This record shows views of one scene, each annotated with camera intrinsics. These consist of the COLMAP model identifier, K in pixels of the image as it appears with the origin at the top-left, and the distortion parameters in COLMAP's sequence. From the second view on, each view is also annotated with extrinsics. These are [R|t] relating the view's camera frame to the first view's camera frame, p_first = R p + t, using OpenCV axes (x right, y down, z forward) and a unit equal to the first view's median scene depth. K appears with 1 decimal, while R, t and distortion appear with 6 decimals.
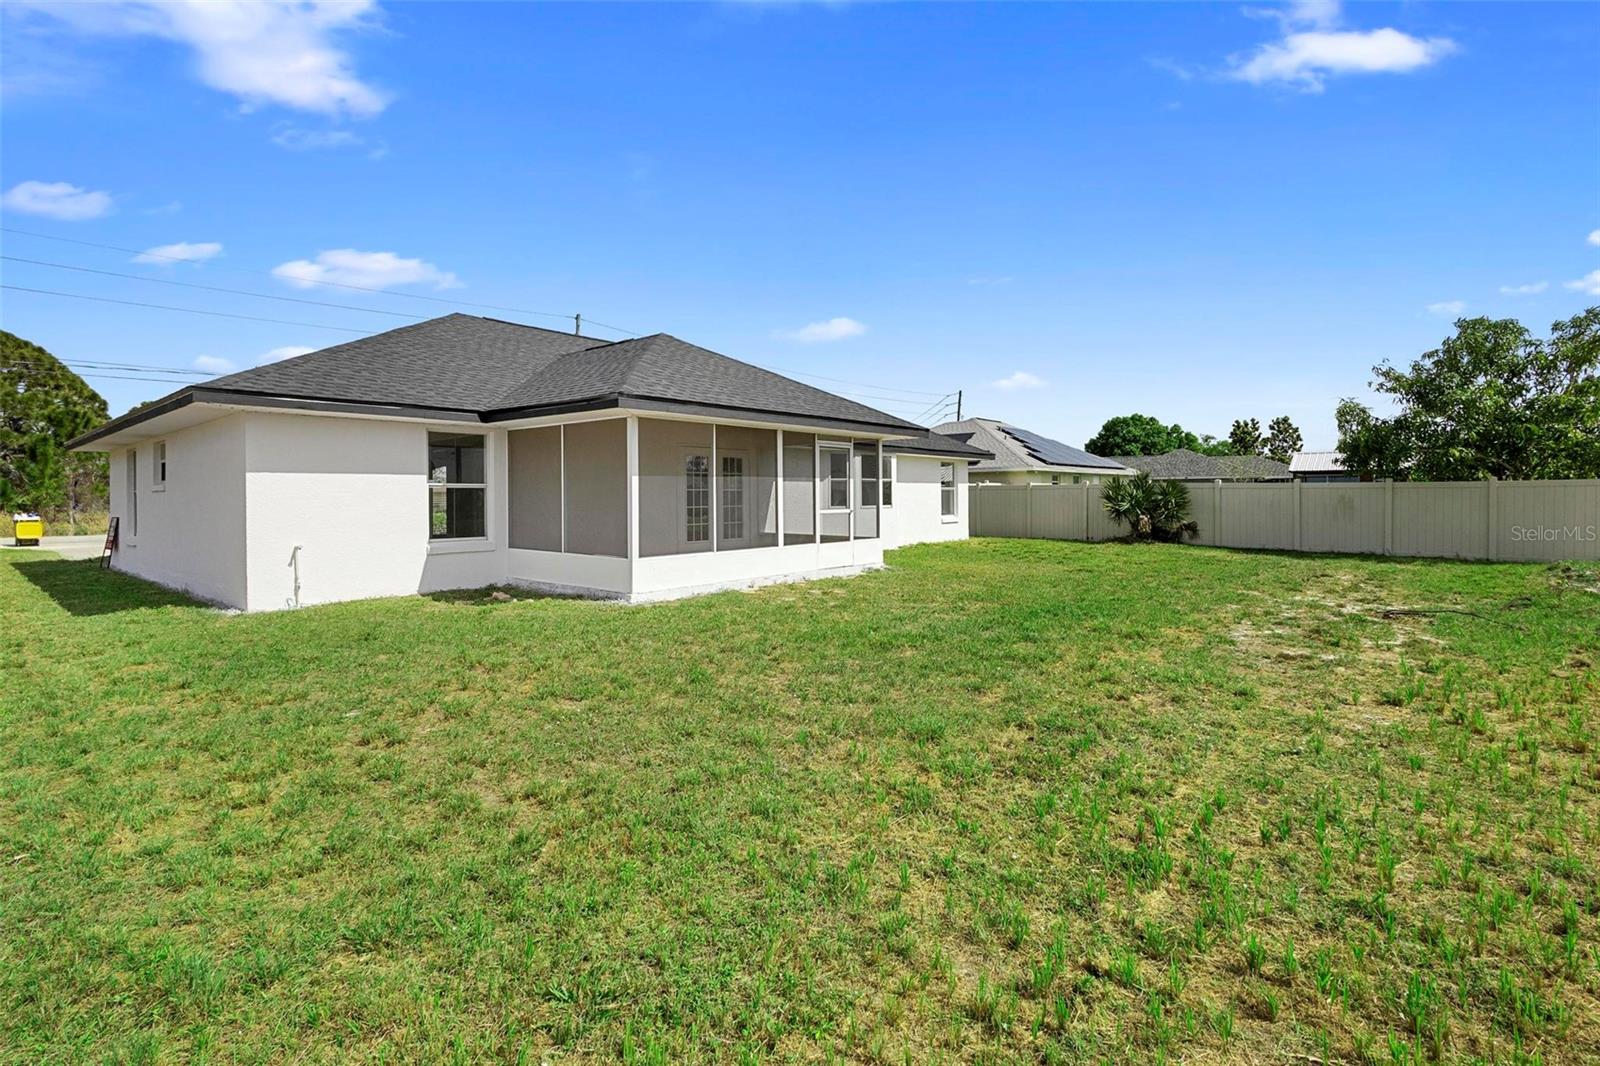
lens RADIAL K [[766.2, 0, 803.2], [0, 766.2, 500.0], [0, 0, 1]] dist [-0.025093, 0.000209]
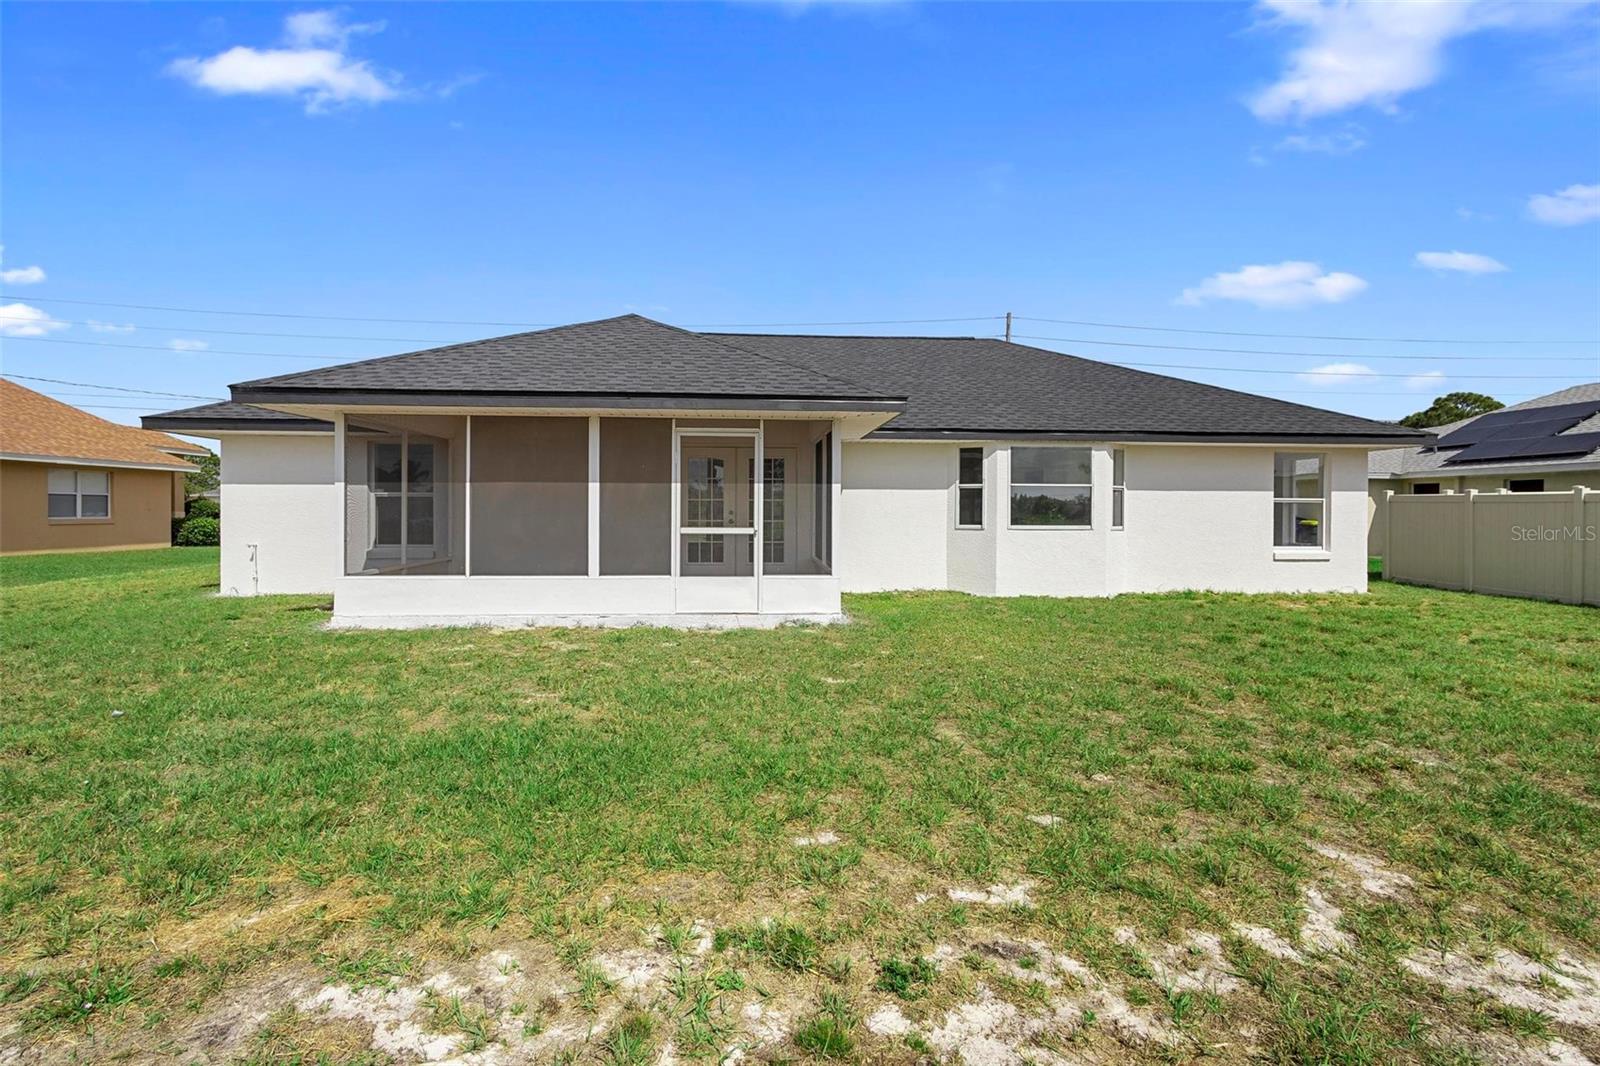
lens RADIAL K [[766.2, 0, 803.2], [0, 766.2, 500.0], [0, 0, 1]] dist [-0.025093, 0.000209]
pose [[0.712122, 0.000387, -0.702055, 0.566060], [-0.014029, 0.999808, -0.013678, -0.003478], [0.701915, 0.019589, 0.711991, 0.553976]]
